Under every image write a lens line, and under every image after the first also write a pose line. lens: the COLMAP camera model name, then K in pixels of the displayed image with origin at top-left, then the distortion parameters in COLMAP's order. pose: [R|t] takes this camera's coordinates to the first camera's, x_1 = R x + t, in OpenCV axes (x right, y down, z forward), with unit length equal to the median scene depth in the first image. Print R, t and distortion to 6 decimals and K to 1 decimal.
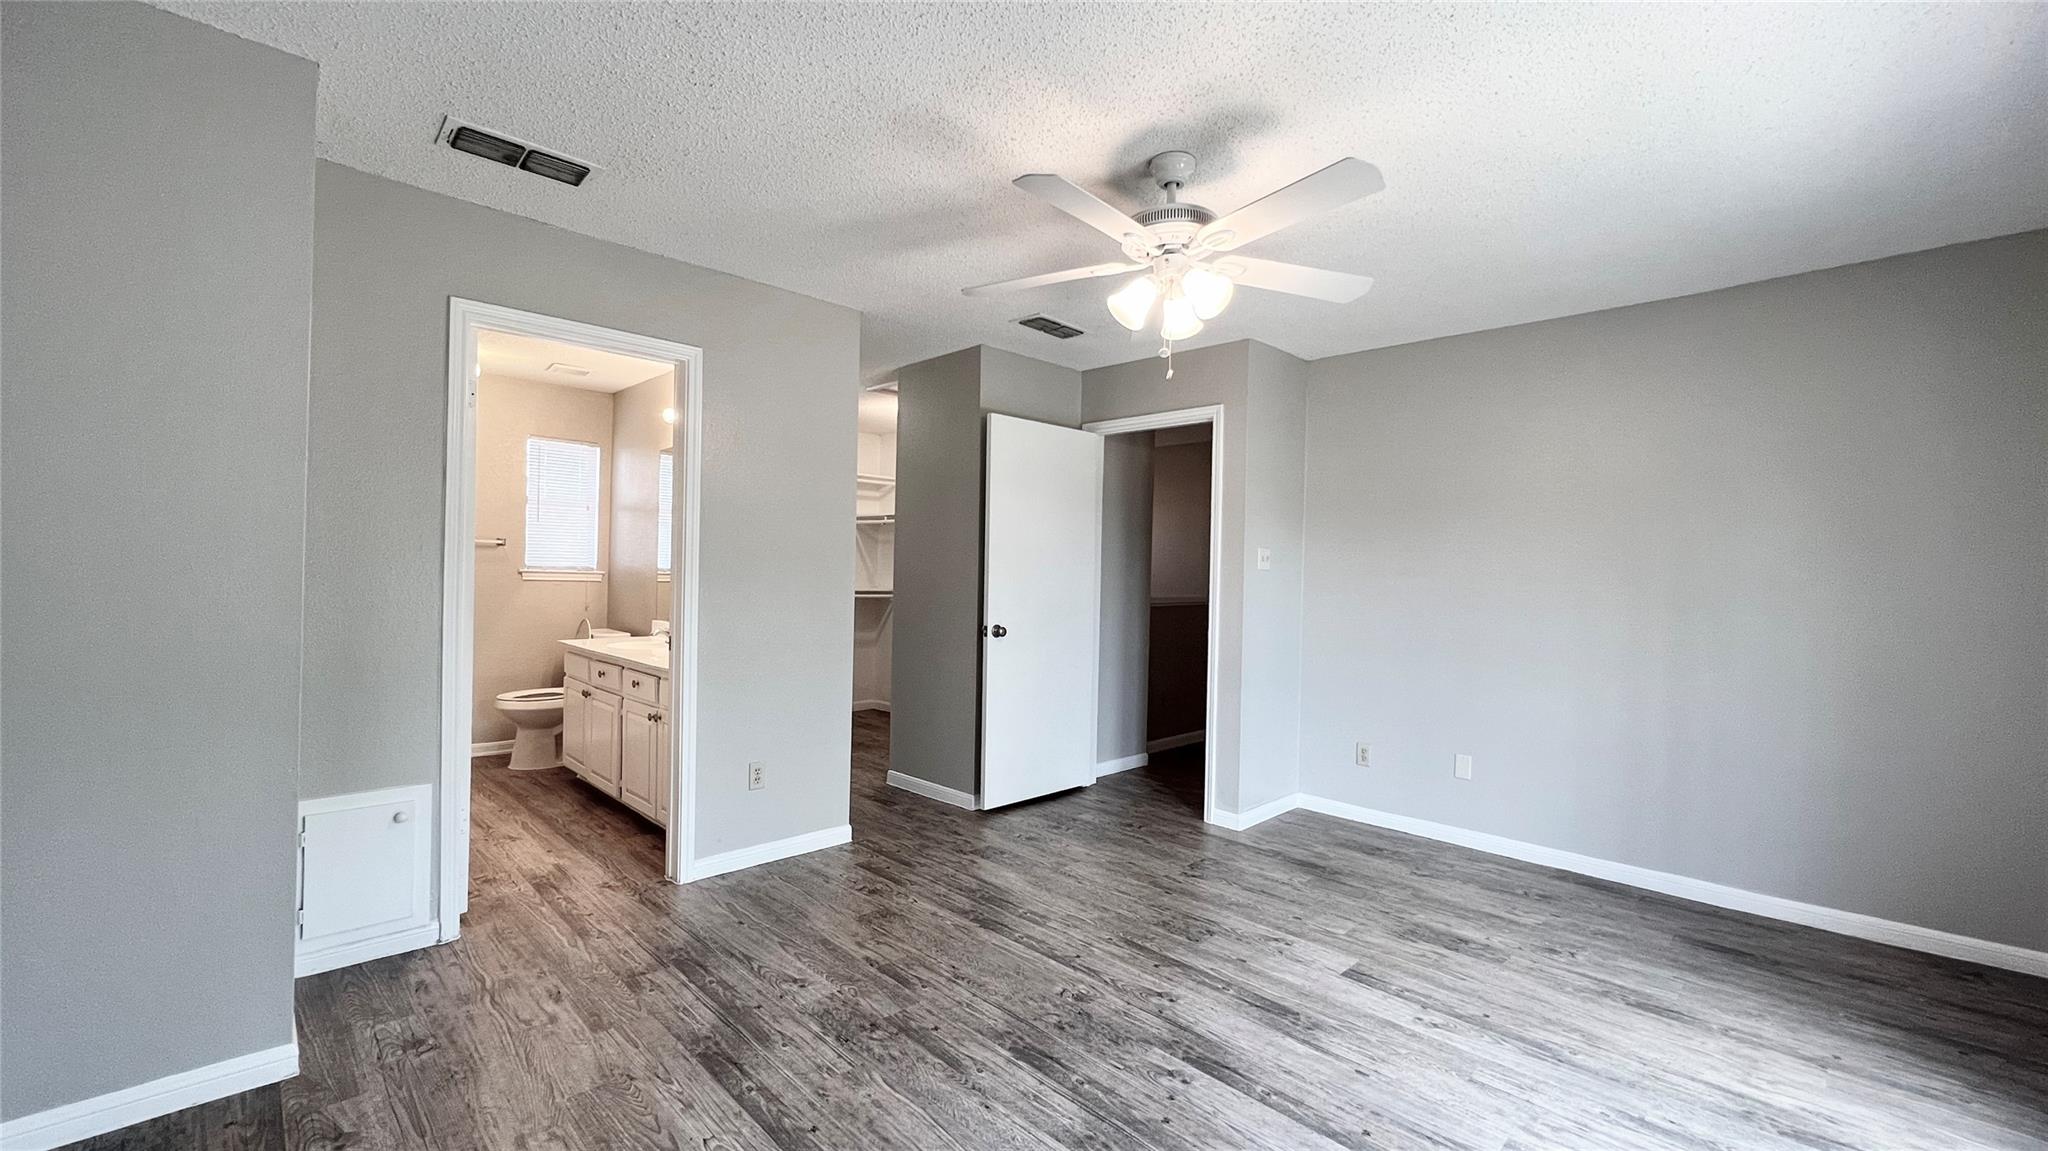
lens RADIAL K [[821.5, 0, 1024.0], [0, 821.5, 575.5], [0, 0, 1]] dist [-0.000647, 0.000077]
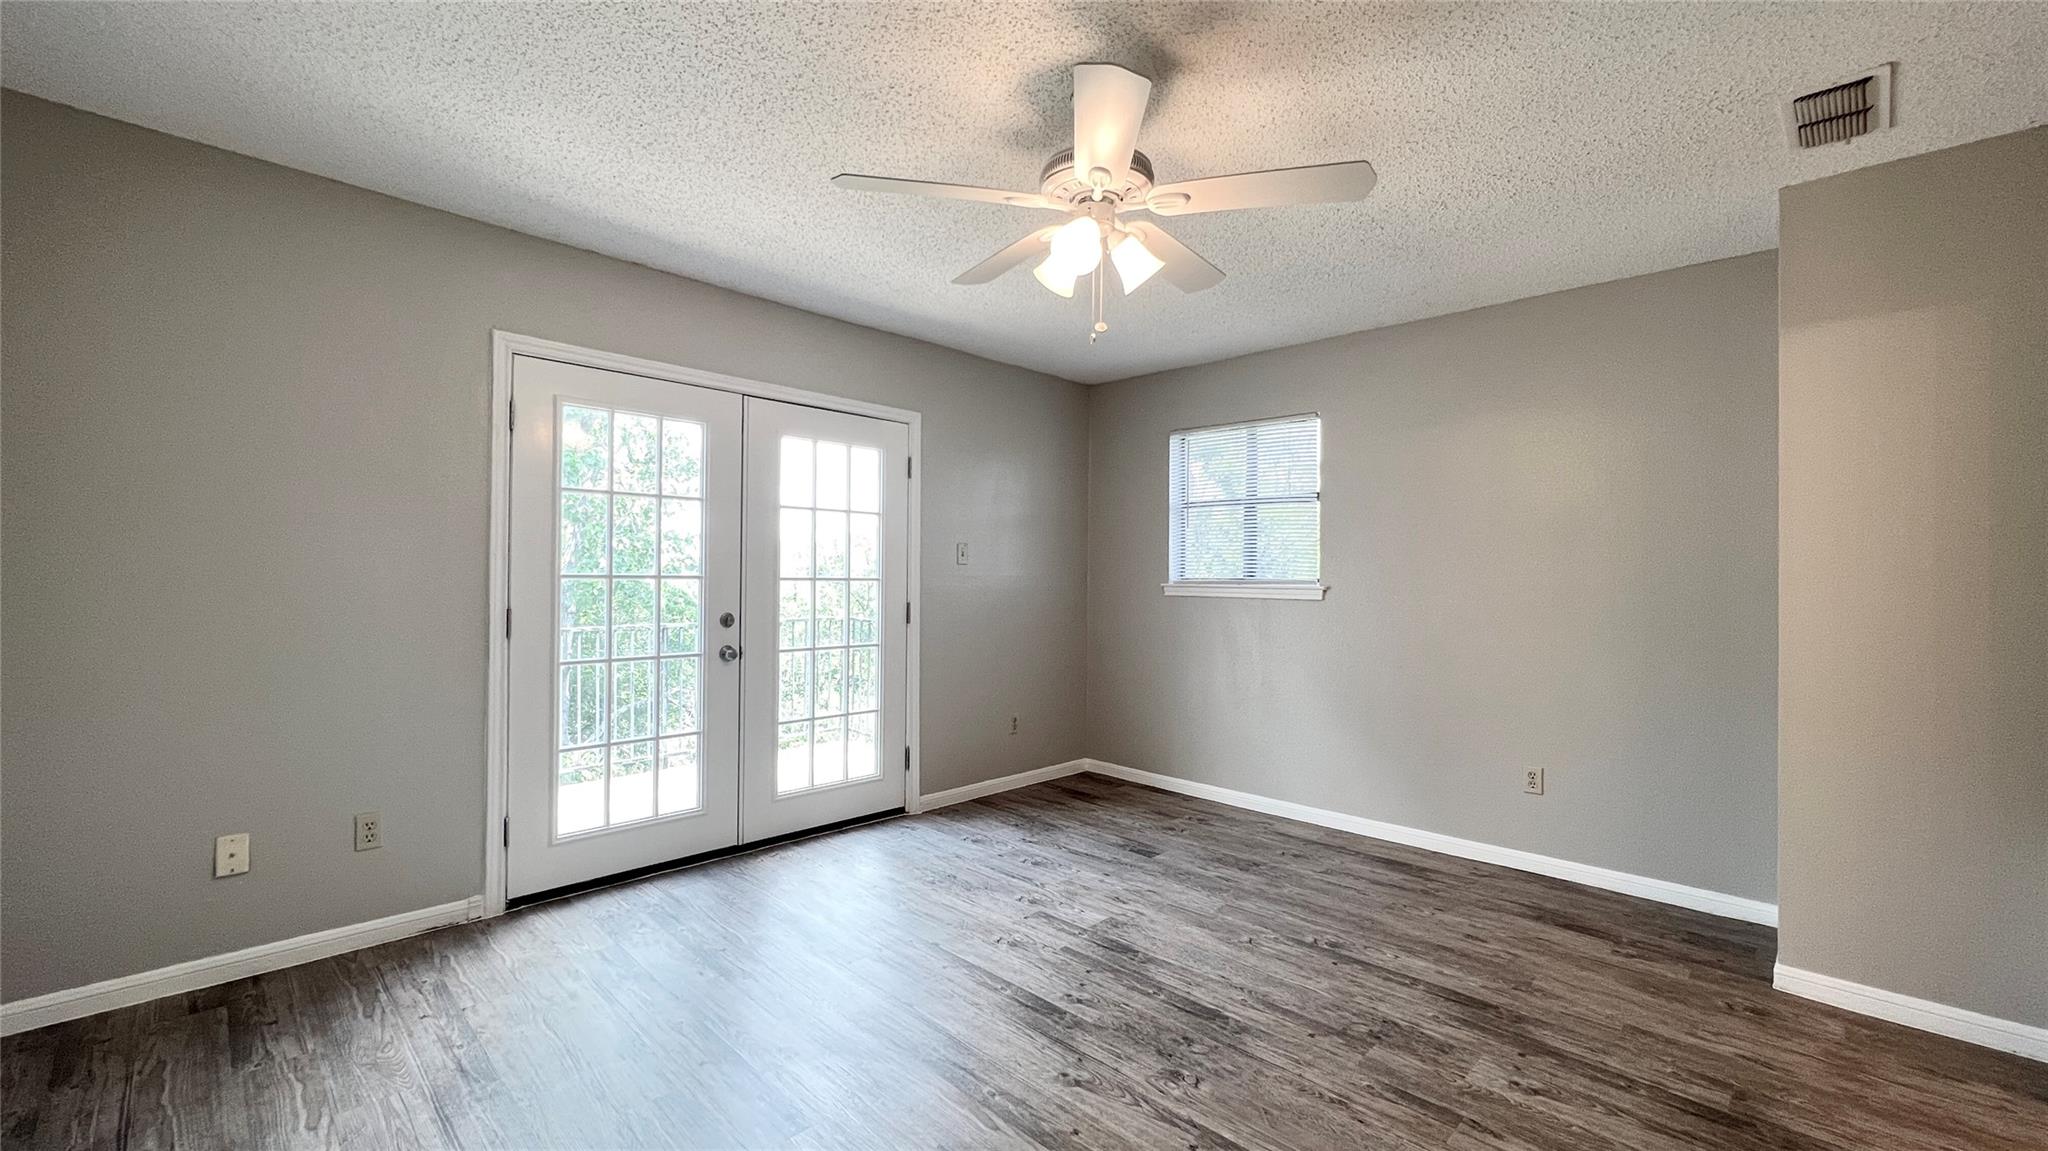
lens RADIAL K [[821.5, 0, 1024.0], [0, 821.5, 575.5], [0, 0, 1]] dist [-0.000647, 0.000077]
pose [[-0.999284, -0.034703, -0.015048, 0.271550], [-0.034652, 0.999393, -0.003687, 0.016619], [0.015166, -0.003163, -0.999880, 1.983469]]
